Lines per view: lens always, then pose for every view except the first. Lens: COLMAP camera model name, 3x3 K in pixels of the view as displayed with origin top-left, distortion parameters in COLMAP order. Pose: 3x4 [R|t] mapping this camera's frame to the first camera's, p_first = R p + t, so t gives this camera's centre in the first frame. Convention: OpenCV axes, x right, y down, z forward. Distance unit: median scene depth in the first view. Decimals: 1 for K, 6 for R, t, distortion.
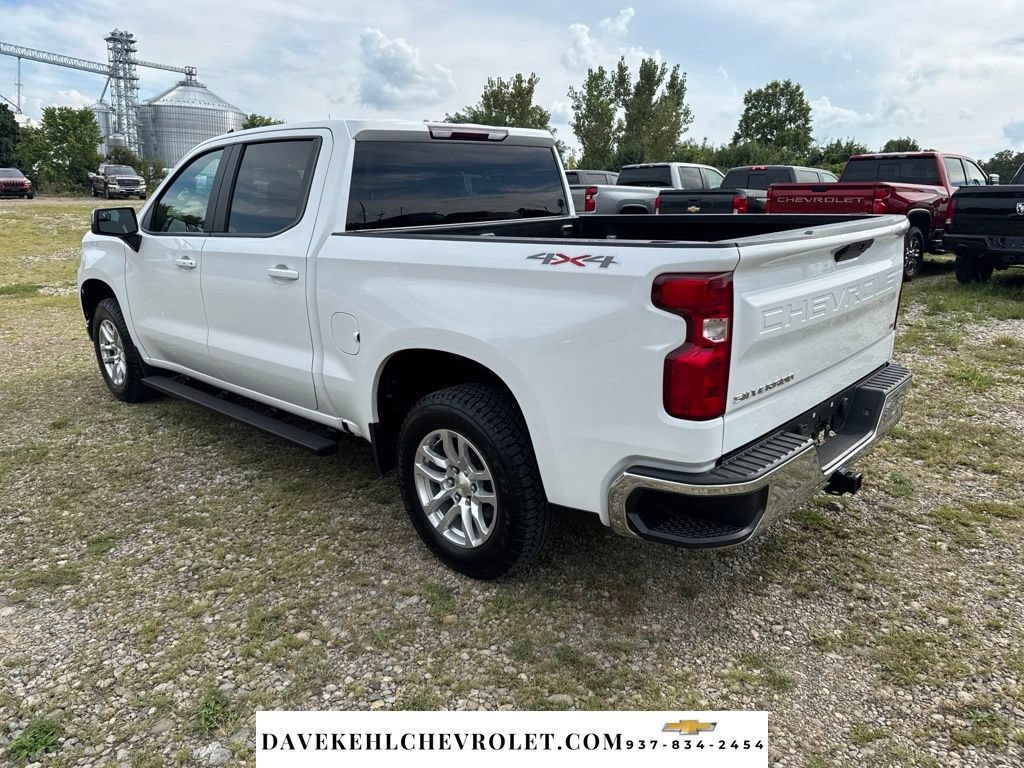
lens RADIAL K [[760.6, 0, 537.8], [0, 760.6, 341.3], [0, 0, 1]] dist [0.029892, -0.030044]
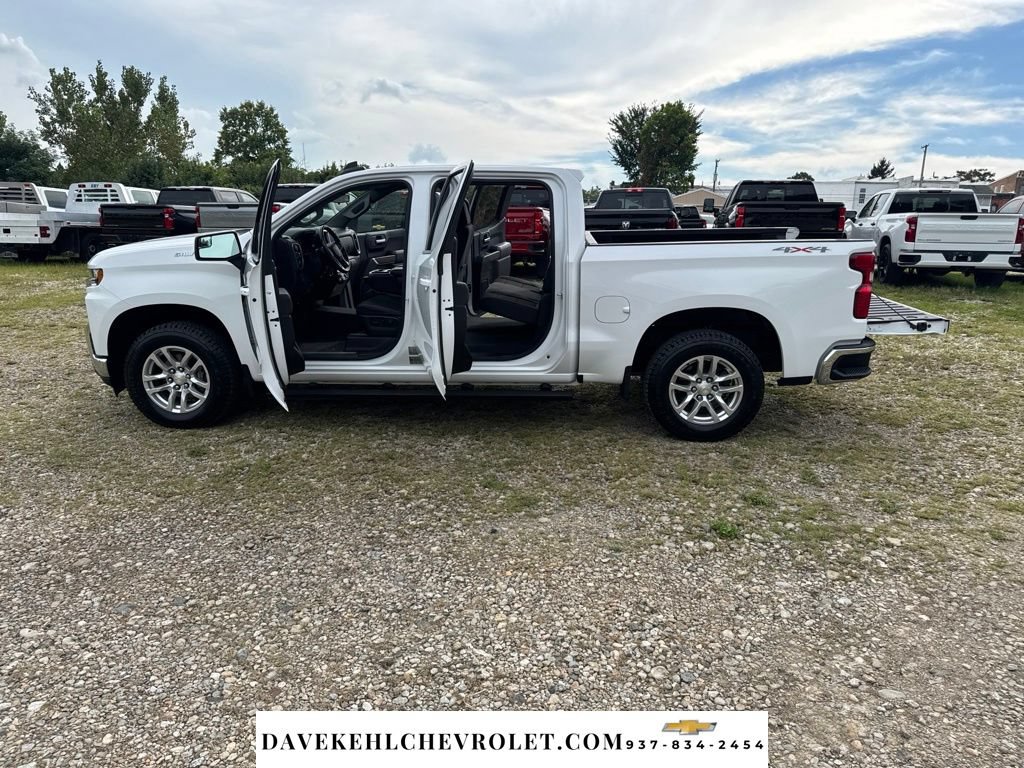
lens RADIAL K [[786.2, 0, 496.2], [0, 786.2, 364.8], [0, 0, 1]] dist [0.026035, -0.039352]
pose [[0.752639, -0.126507, 0.646166, -1.335807], [0.124614, 0.991001, 0.048872, -0.006277], [-0.646534, 0.043738, 0.761630, -0.029954]]
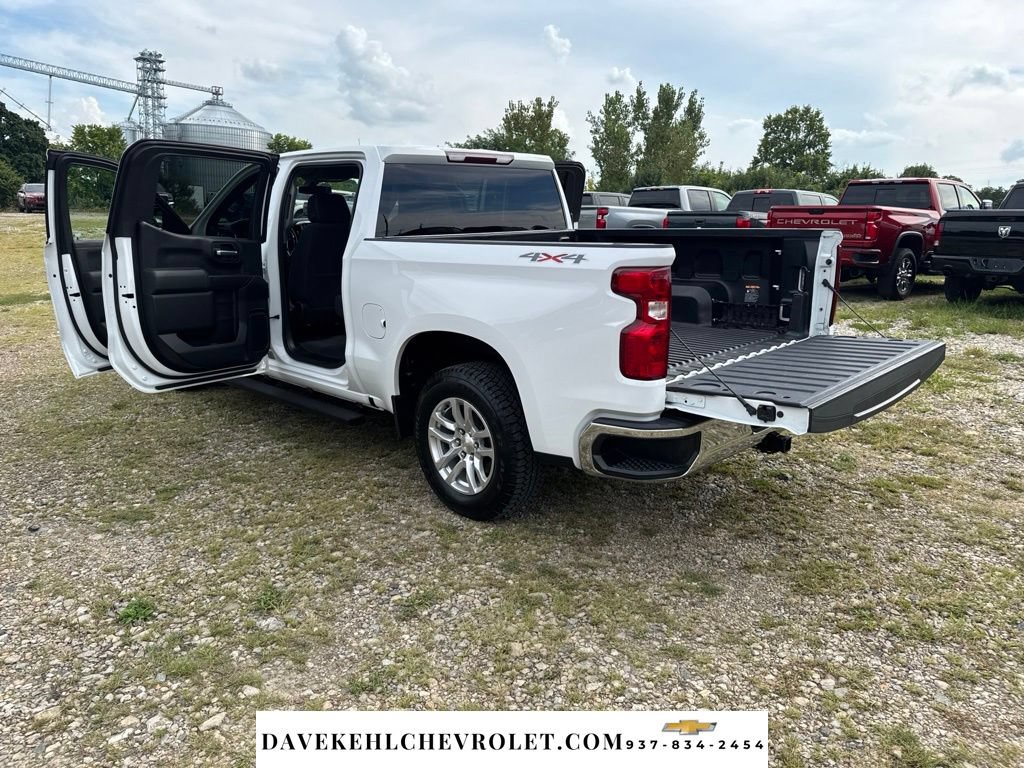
lens RADIAL K [[777.2, 0, 549.7], [0, 777.2, 348.9], [0, 0, 1]] dist [0.057049, -0.062894]
pose [[0.999834, 0.013937, -0.011694, 0.039027], [-0.014203, 0.999636, -0.022958, 0.053242], [0.011370, 0.023120, 0.999668, -0.214589]]
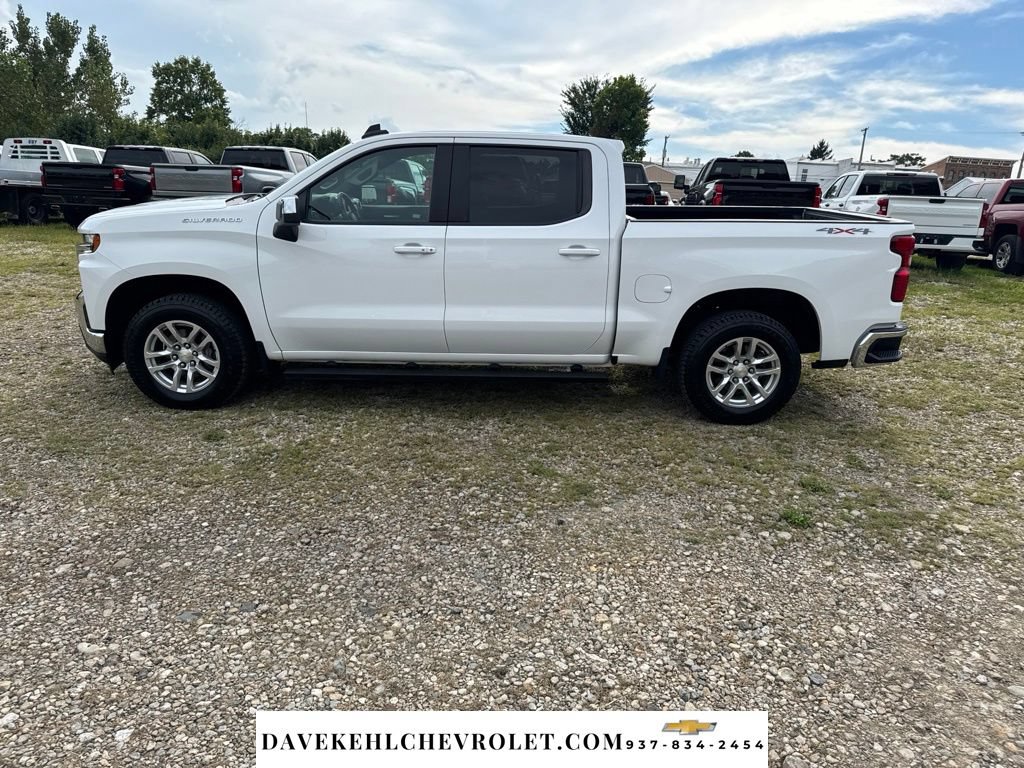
lens RADIAL K [[786.2, 0, 496.2], [0, 786.2, 364.8], [0, 0, 1]] dist [0.026035, -0.039352]
pose [[0.692532, -0.143826, 0.706904, -1.429325], [0.108989, 0.989535, 0.094557, -0.038838], [-0.713107, 0.011561, 0.700960, 0.150728]]
